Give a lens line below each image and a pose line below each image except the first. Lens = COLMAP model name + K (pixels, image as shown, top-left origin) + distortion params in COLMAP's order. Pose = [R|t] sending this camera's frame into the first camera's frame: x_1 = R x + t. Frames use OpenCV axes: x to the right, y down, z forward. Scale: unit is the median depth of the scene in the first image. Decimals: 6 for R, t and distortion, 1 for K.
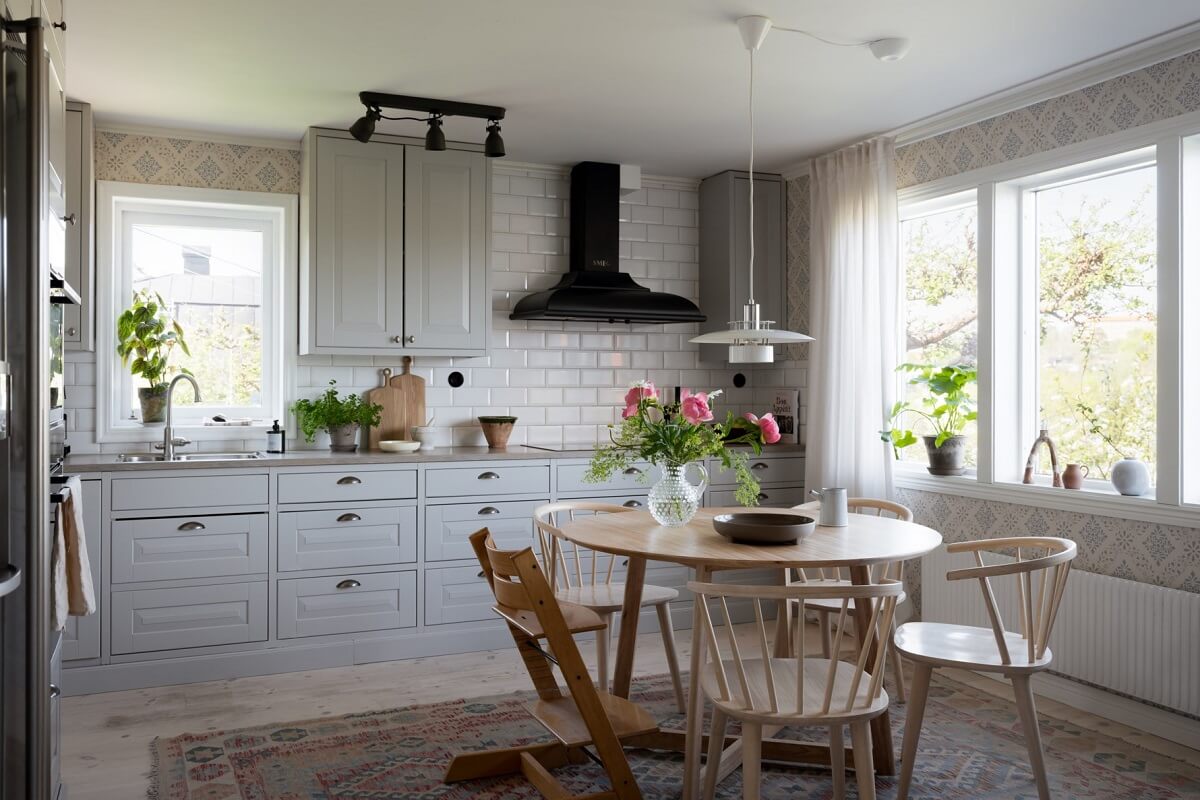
lens RADIAL K [[906.6, 0, 566.7], [0, 906.6, 397.1], [0, 0, 1]] dist [-0.049729, 0.000208]
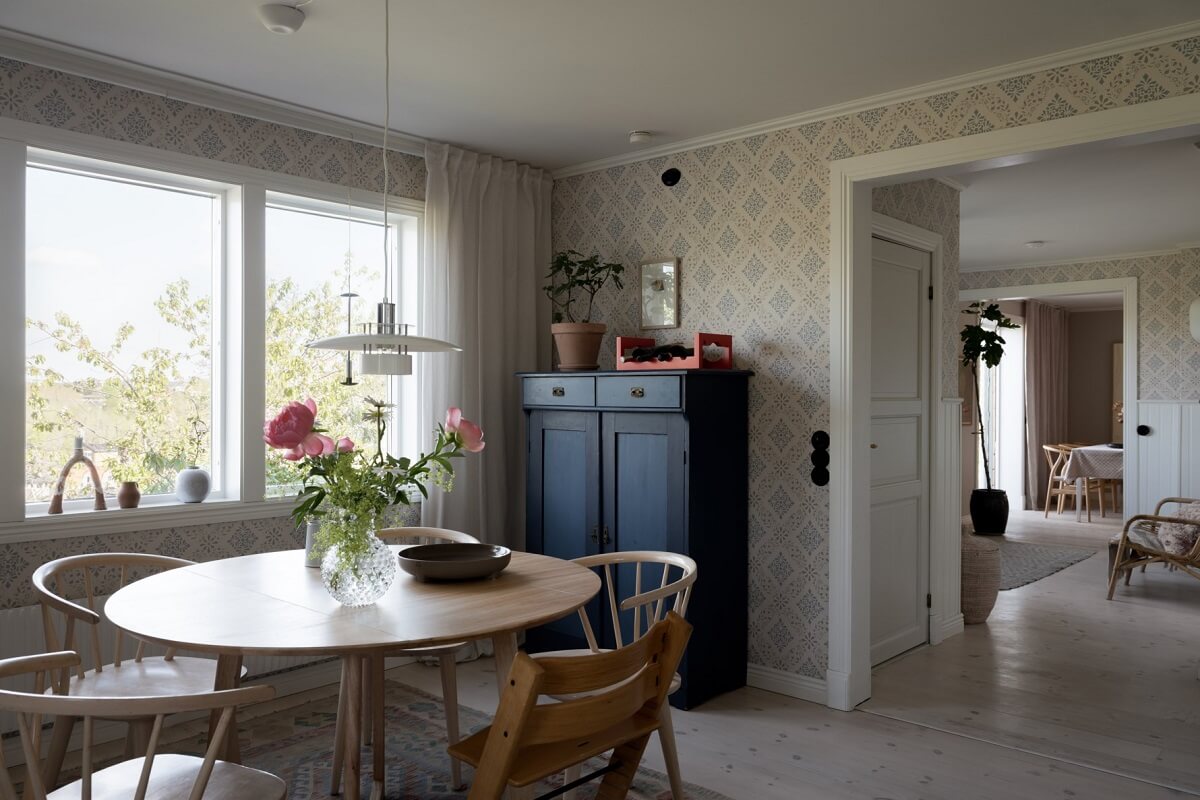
lens RADIAL K [[906.6, 0, 566.7], [0, 906.6, 397.1], [0, 0, 1]] dist [-0.049729, 0.000208]
pose [[-0.397164, -0.004225, 0.917738, -0.496510], [0.003050, 0.999978, 0.005924, -0.019475], [-0.917743, 0.005152, -0.397142, 0.951926]]
